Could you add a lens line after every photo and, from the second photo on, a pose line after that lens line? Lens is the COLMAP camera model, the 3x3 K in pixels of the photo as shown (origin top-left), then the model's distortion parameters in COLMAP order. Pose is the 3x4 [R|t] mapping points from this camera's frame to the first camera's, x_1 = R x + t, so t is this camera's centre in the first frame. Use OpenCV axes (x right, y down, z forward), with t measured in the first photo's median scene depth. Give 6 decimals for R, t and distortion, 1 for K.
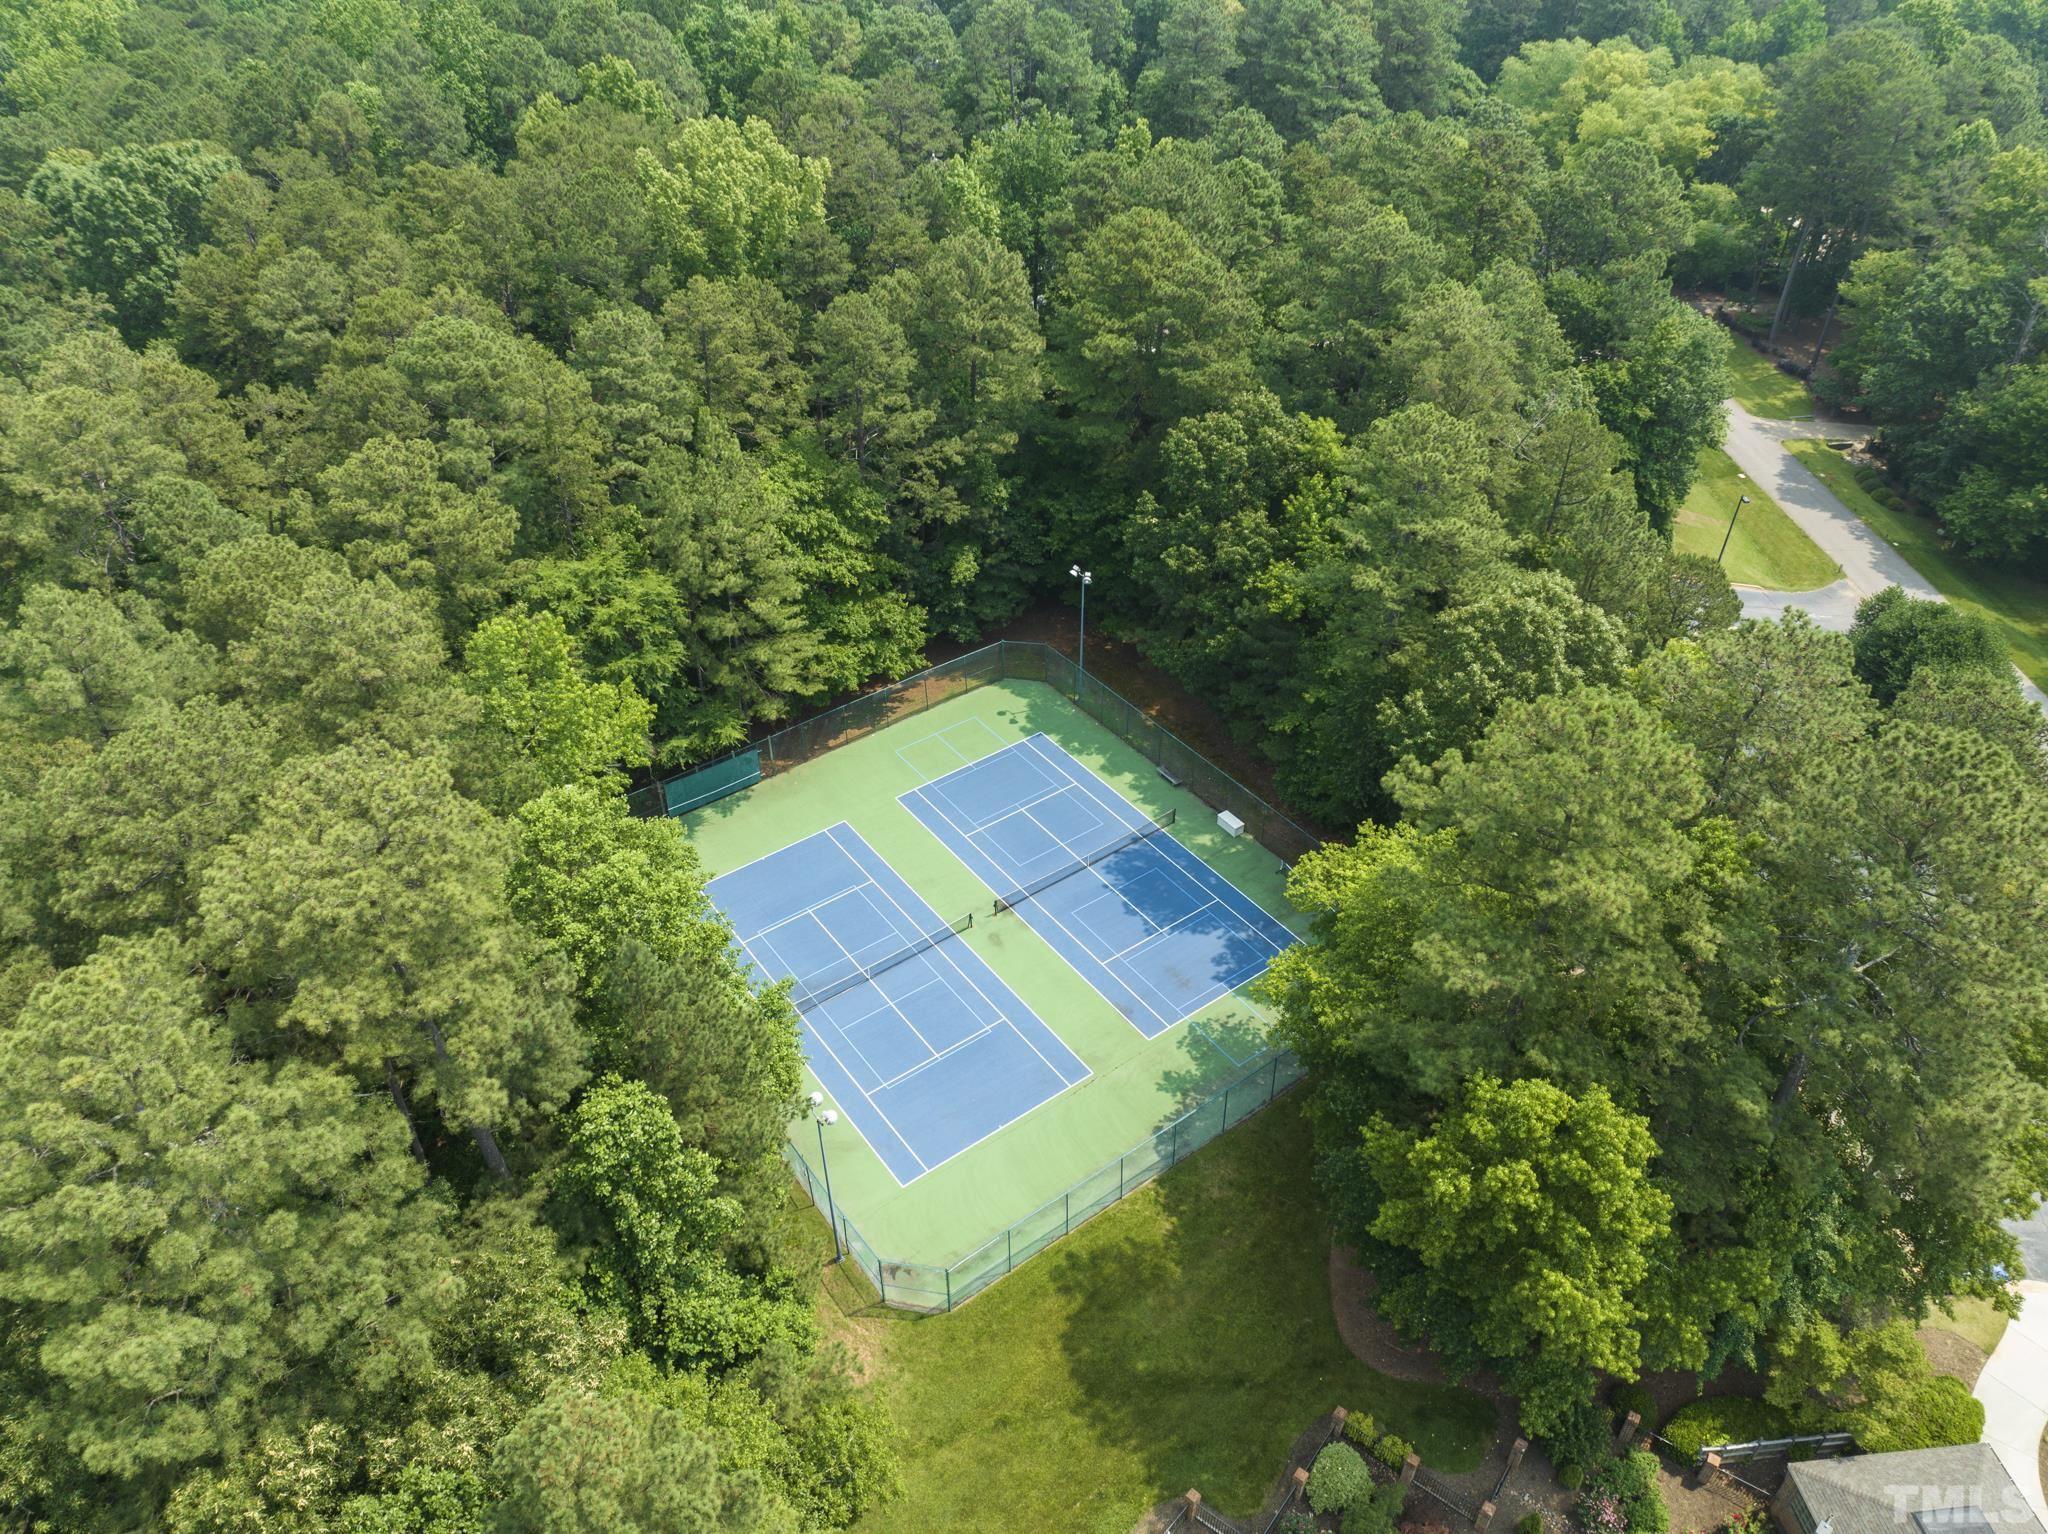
lens RADIAL K [[1437.6, 0, 1032.2], [0, 1437.6, 763.1], [0, 0, 1]] dist [-0.055827, 0.022718]
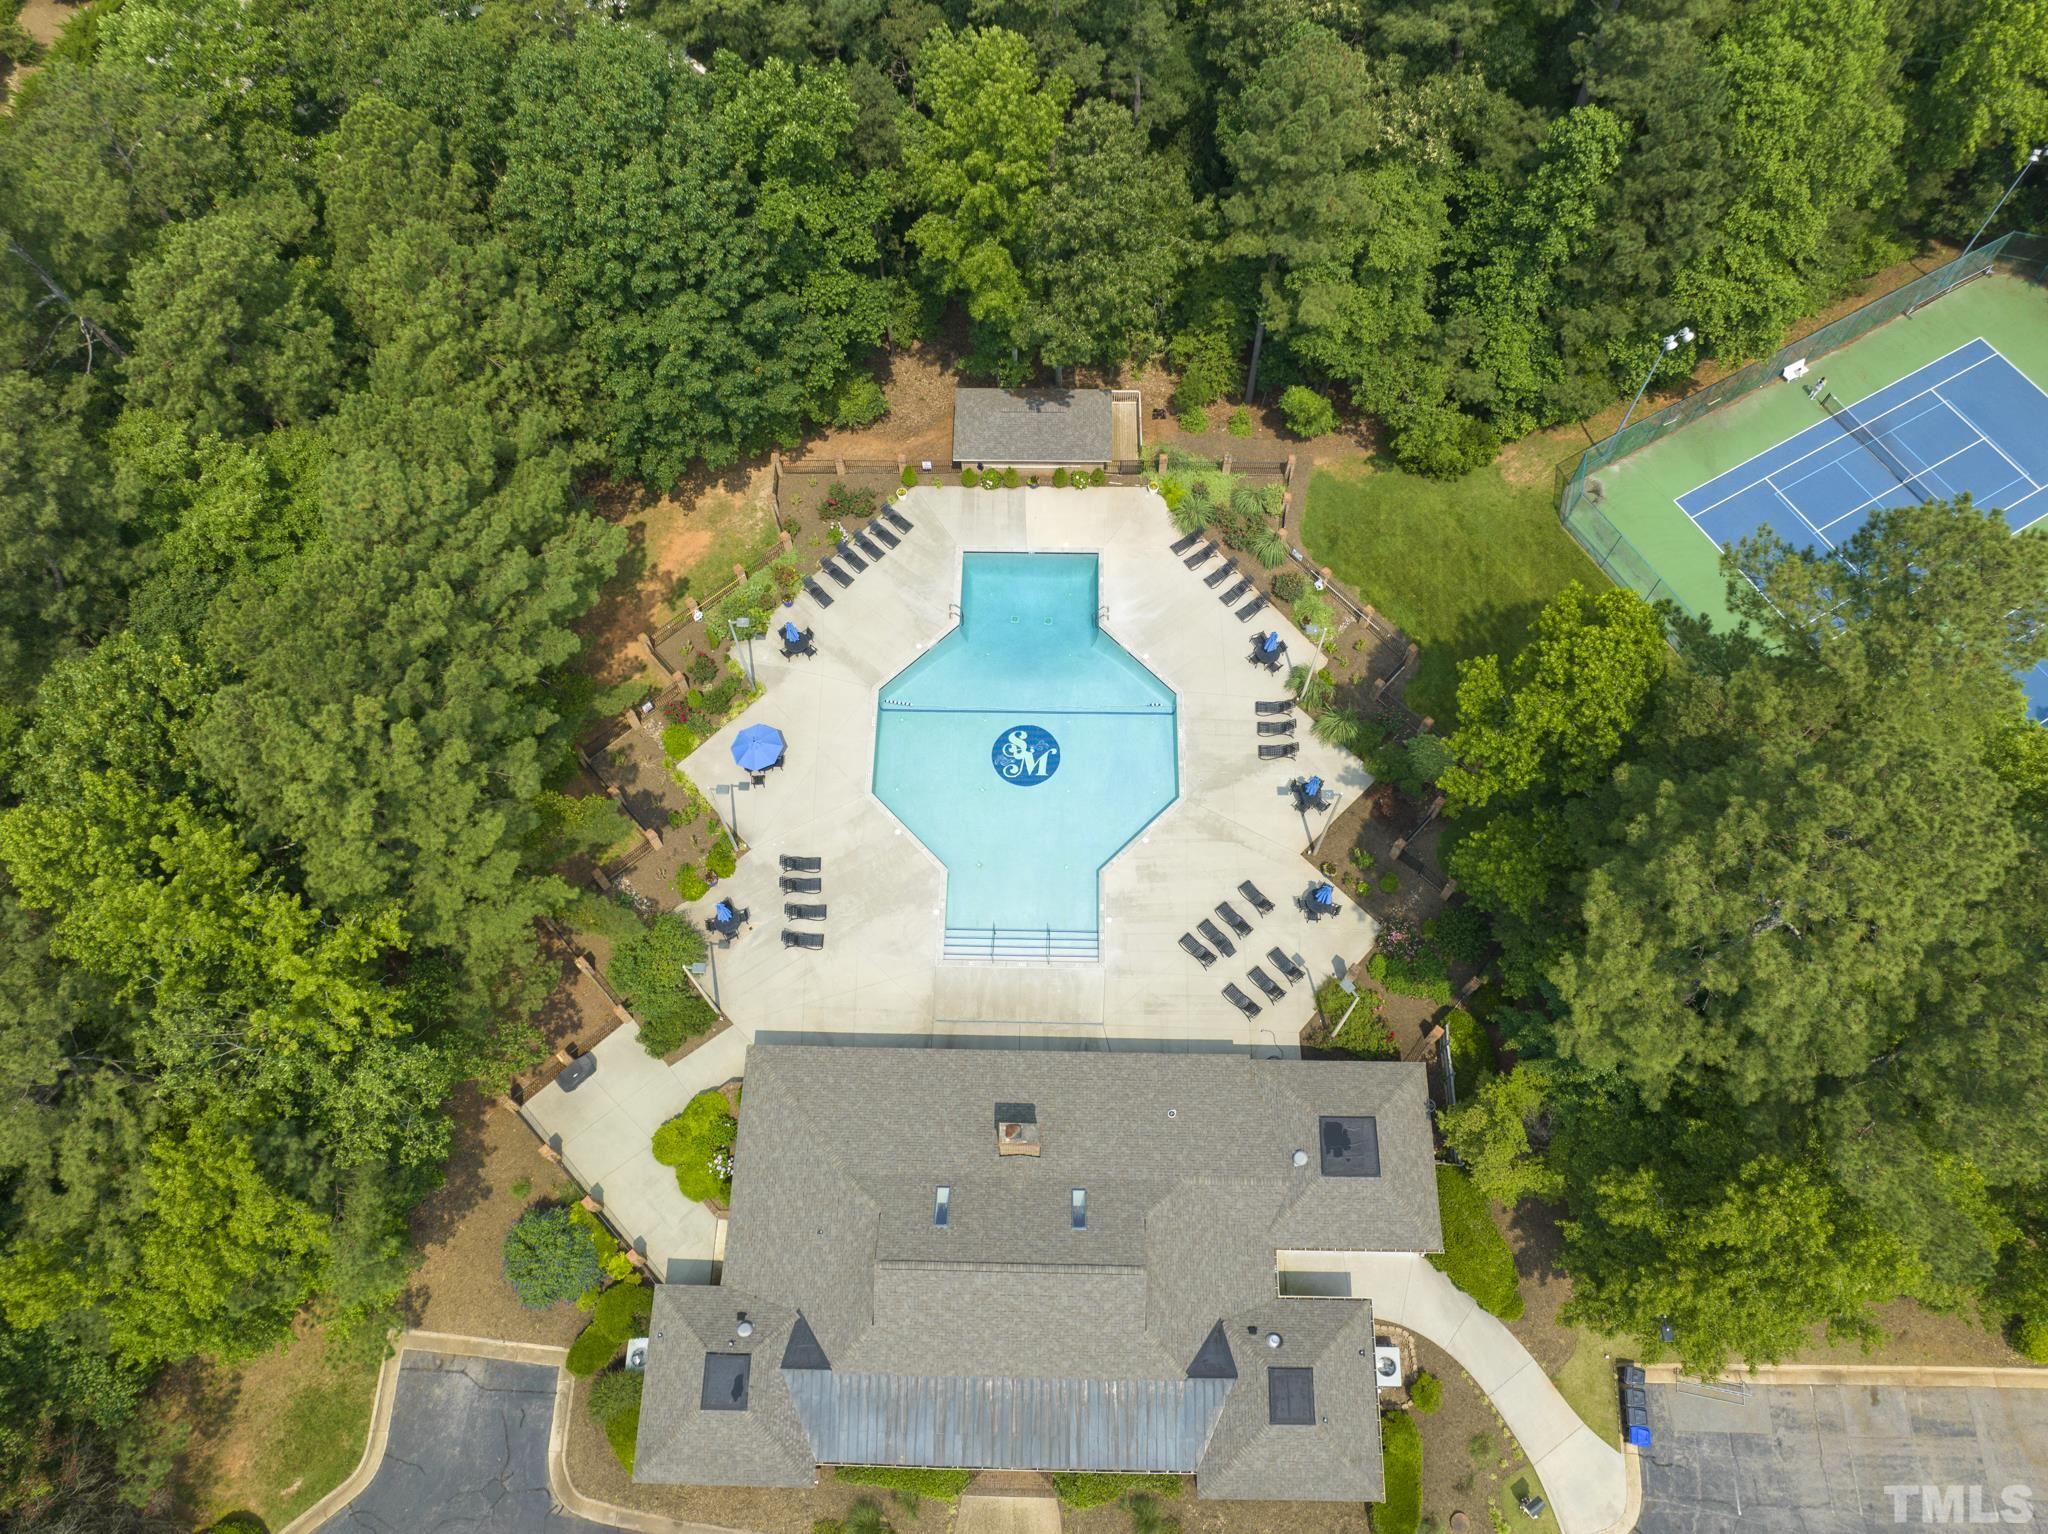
lens RADIAL K [[1437.6, 0, 1032.2], [0, 1437.6, 763.1], [0, 0, 1]] dist [-0.055827, 0.022718]
pose [[-0.114076, 0.895397, -0.430407, 0.525740], [-0.600219, 0.283111, 0.748054, -0.163251], [0.791659, 0.343674, 0.505138, 0.031066]]
